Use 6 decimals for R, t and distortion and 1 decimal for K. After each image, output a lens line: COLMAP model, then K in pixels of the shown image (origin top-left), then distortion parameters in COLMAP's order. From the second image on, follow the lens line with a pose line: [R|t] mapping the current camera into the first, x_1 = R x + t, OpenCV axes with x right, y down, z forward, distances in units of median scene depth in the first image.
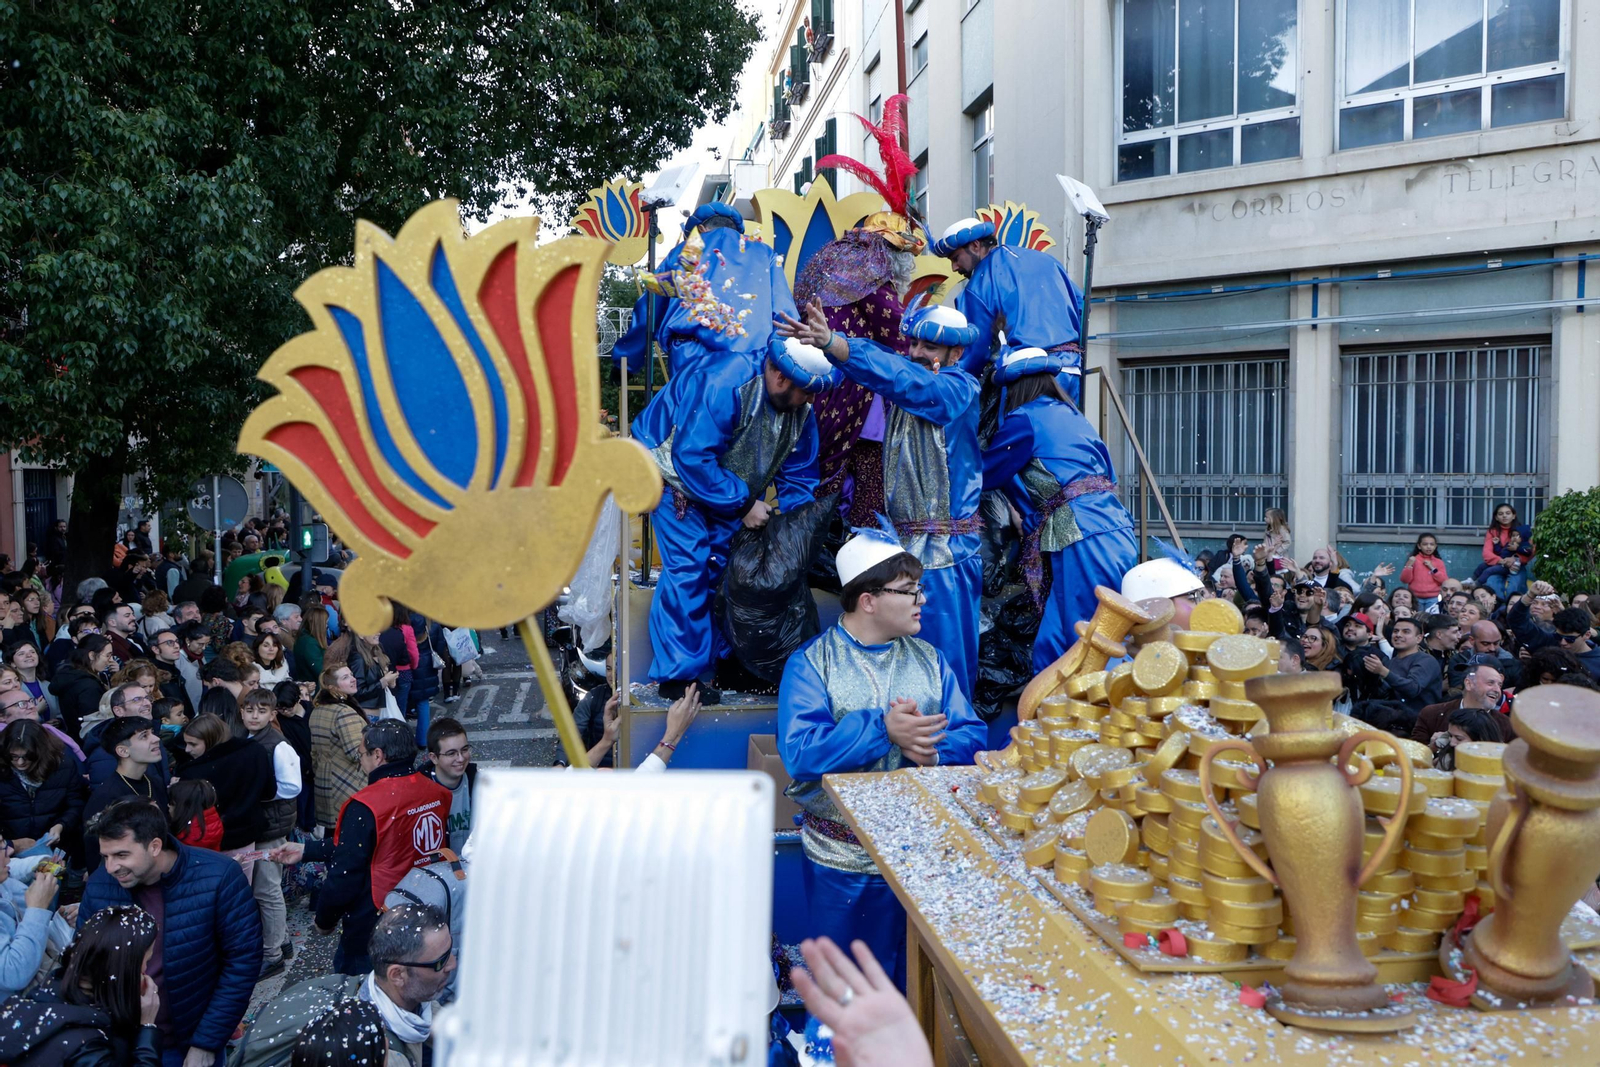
lens RADIAL K [[1231.3, 0, 821.0], [0, 1231.3, 507.8], [0, 0, 1]] dist [0.021876, -0.007168]
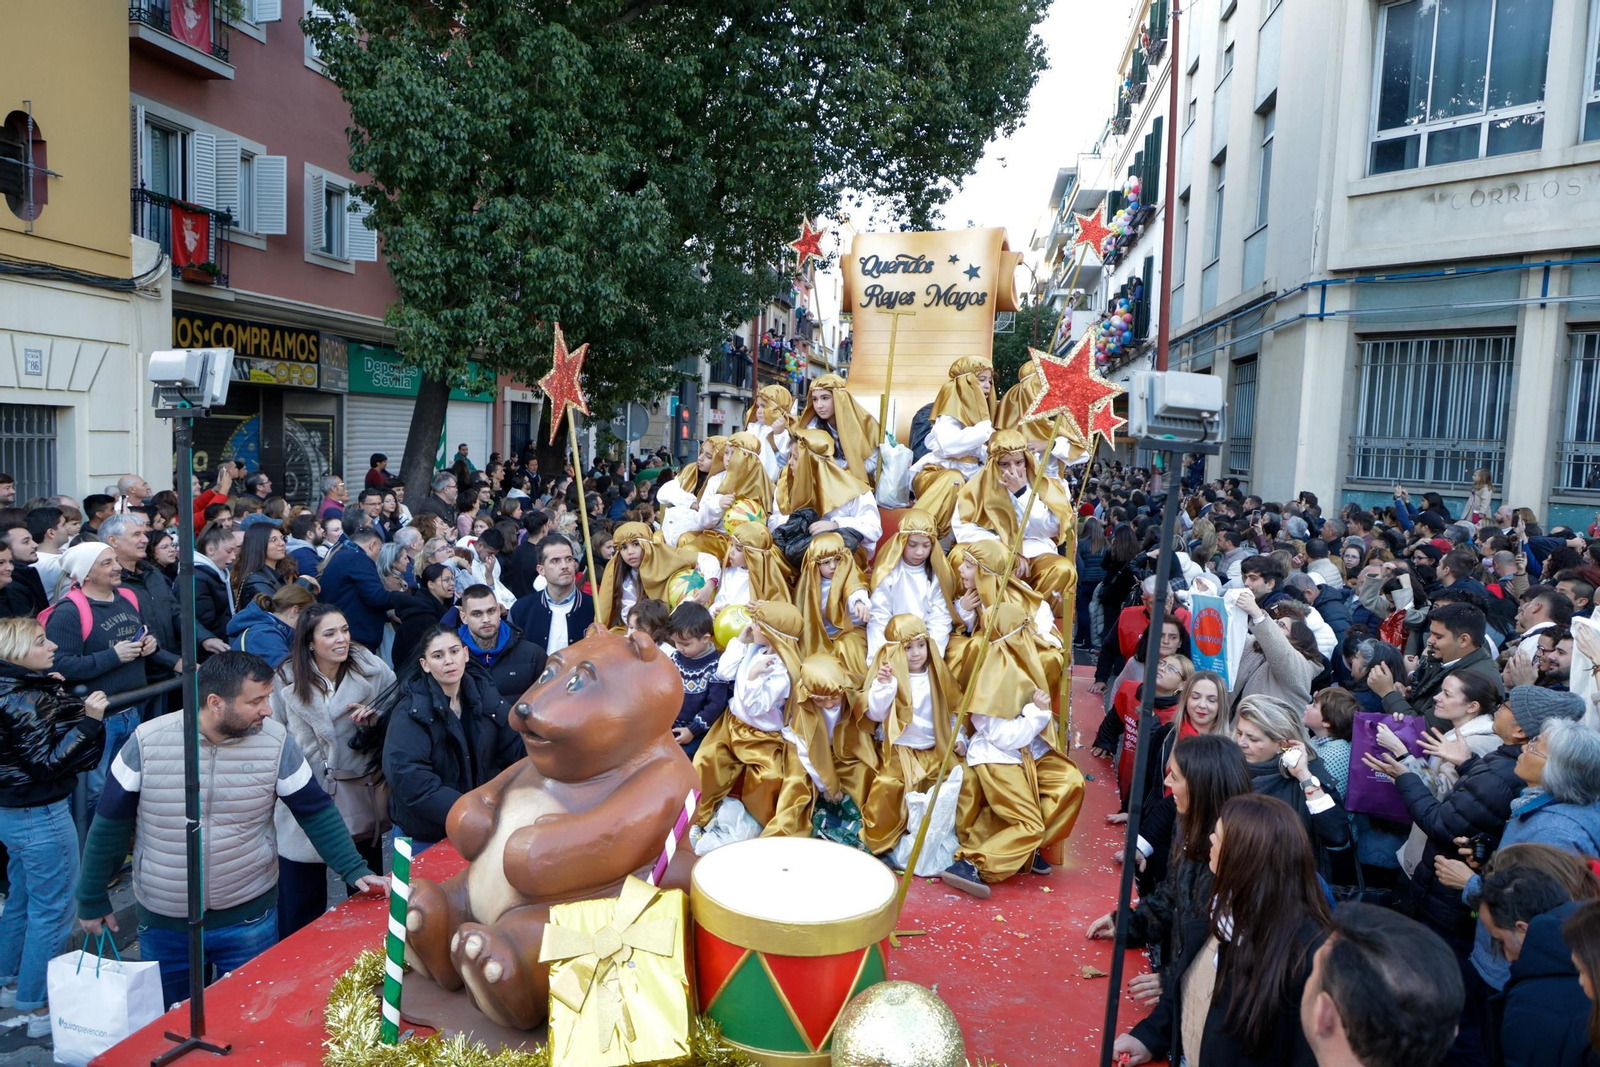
lens RADIAL K [[1231.3, 0, 815.4], [0, 1231.3, 524.3], [0, 0, 1]] dist [0.021876, -0.007168]
pose [[0.946633, 0.065523, -0.315582, 0.148693], [-0.057825, 0.997758, 0.033706, 0.046239], [0.317083, -0.013659, 0.948300, -0.243890]]
